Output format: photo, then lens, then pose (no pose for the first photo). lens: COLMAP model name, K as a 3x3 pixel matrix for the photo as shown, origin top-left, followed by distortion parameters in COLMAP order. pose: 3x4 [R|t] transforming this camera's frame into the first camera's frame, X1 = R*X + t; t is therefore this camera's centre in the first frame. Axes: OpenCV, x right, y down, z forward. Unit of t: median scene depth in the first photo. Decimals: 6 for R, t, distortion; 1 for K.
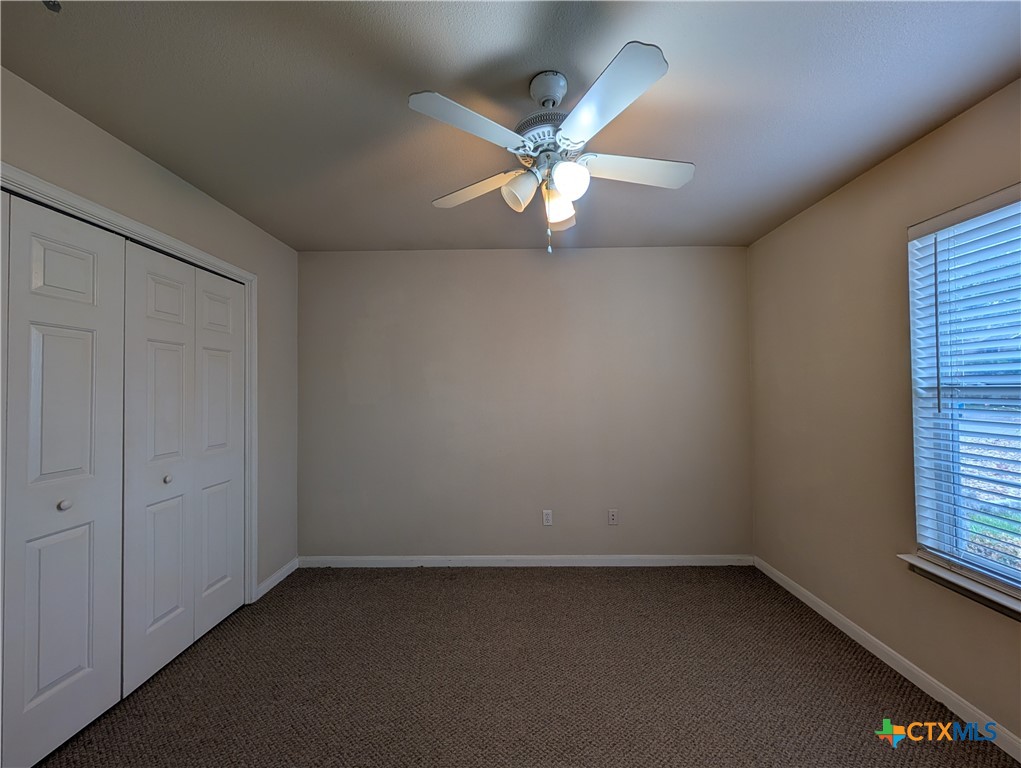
lens RADIAL K [[384.8, 0, 513.0], [0, 384.8, 385.3], [0, 0, 1]] dist [0.000052, 0.000286]
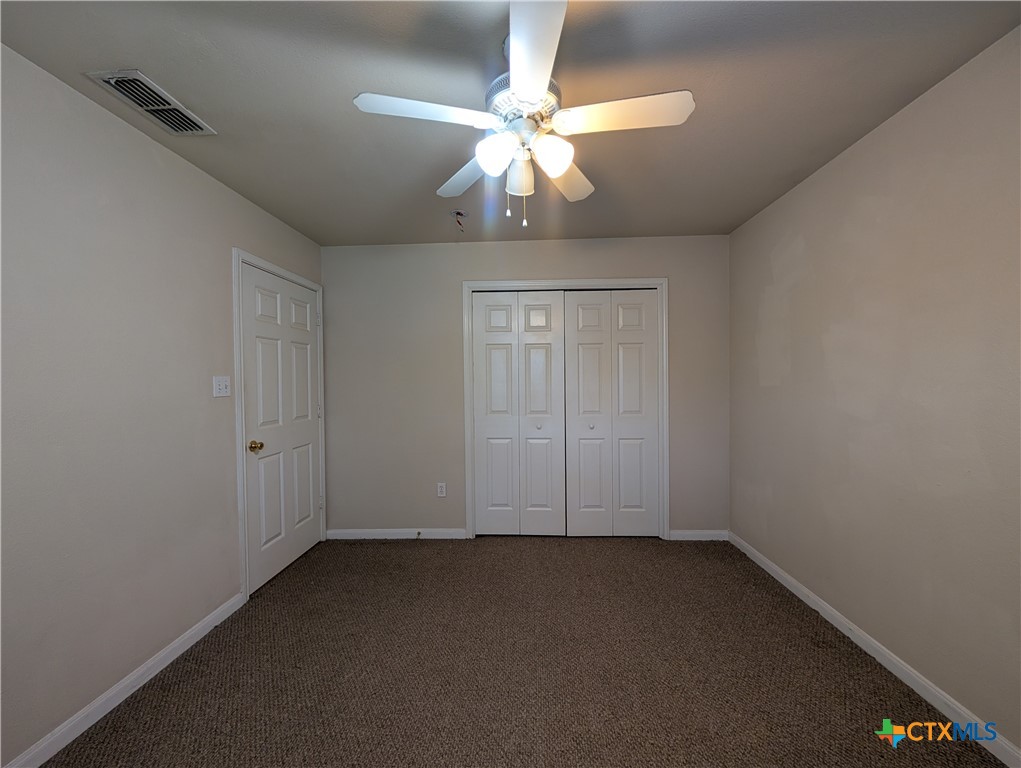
lens RADIAL K [[384.8, 0, 513.0], [0, 384.8, 385.3], [0, 0, 1]] dist [0.000052, 0.000286]
pose [[-0.036682, 0.022953, -0.999063, 0.616072], [0.021490, 0.999523, 0.022174, 0.019367], [0.999096, -0.020657, -0.037158, 0.579478]]
